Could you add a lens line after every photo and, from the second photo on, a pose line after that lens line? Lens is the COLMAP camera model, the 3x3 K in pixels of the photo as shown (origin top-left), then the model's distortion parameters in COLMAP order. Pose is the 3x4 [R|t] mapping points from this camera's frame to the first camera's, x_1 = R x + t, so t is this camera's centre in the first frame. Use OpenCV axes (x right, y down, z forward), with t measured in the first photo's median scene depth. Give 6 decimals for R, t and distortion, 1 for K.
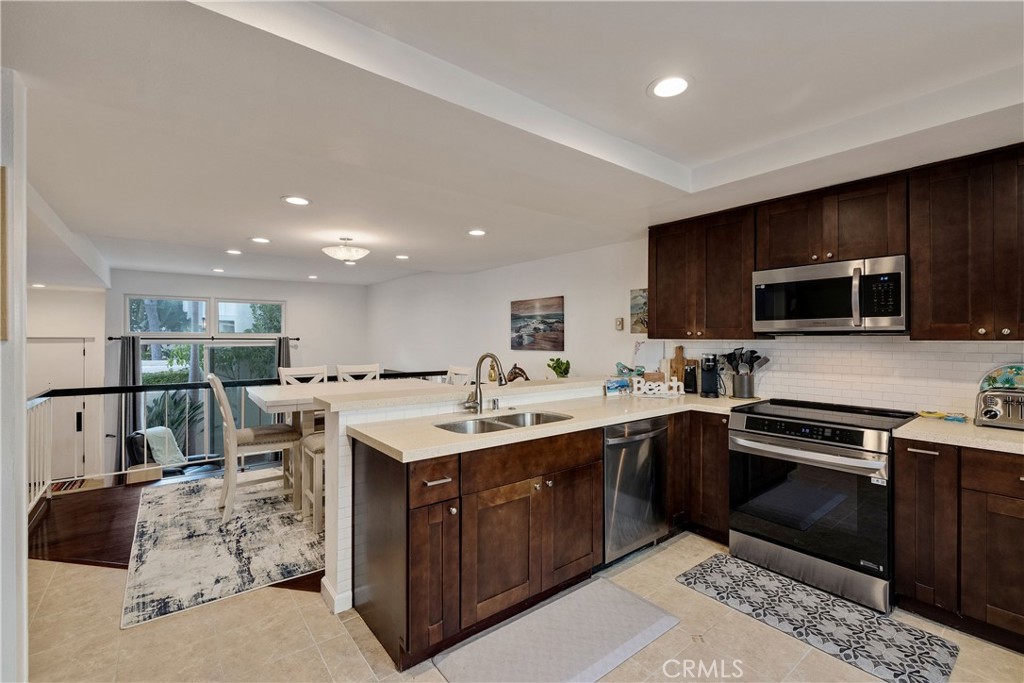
lens RADIAL K [[440.4, 0, 515.9], [0, 440.4, 339.2], [0, 0, 1]] dist [-0.001157, 0.001324]
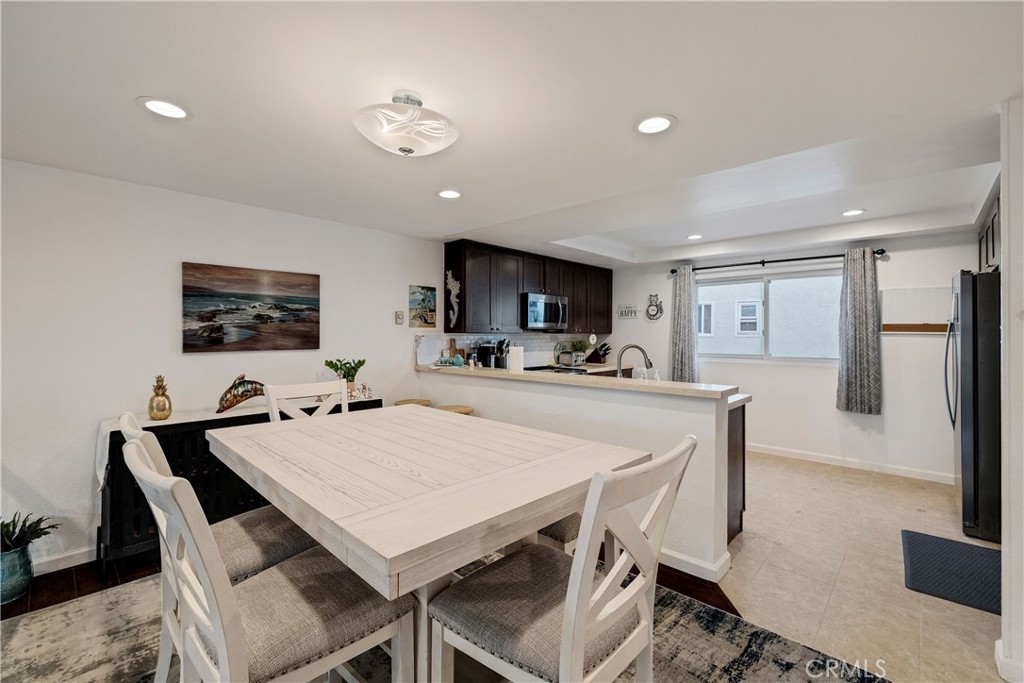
lens RADIAL K [[433.4, 0, 510.4], [0, 433.4, 332.4], [0, 0, 1]] dist [-0.000937, 0.000172]
pose [[-0.121748, 0.001811, 0.992559, -0.957742], [-0.000714, 0.999998, -0.001912, -0.000098], [-0.992561, -0.000941, -0.121747, 1.110083]]
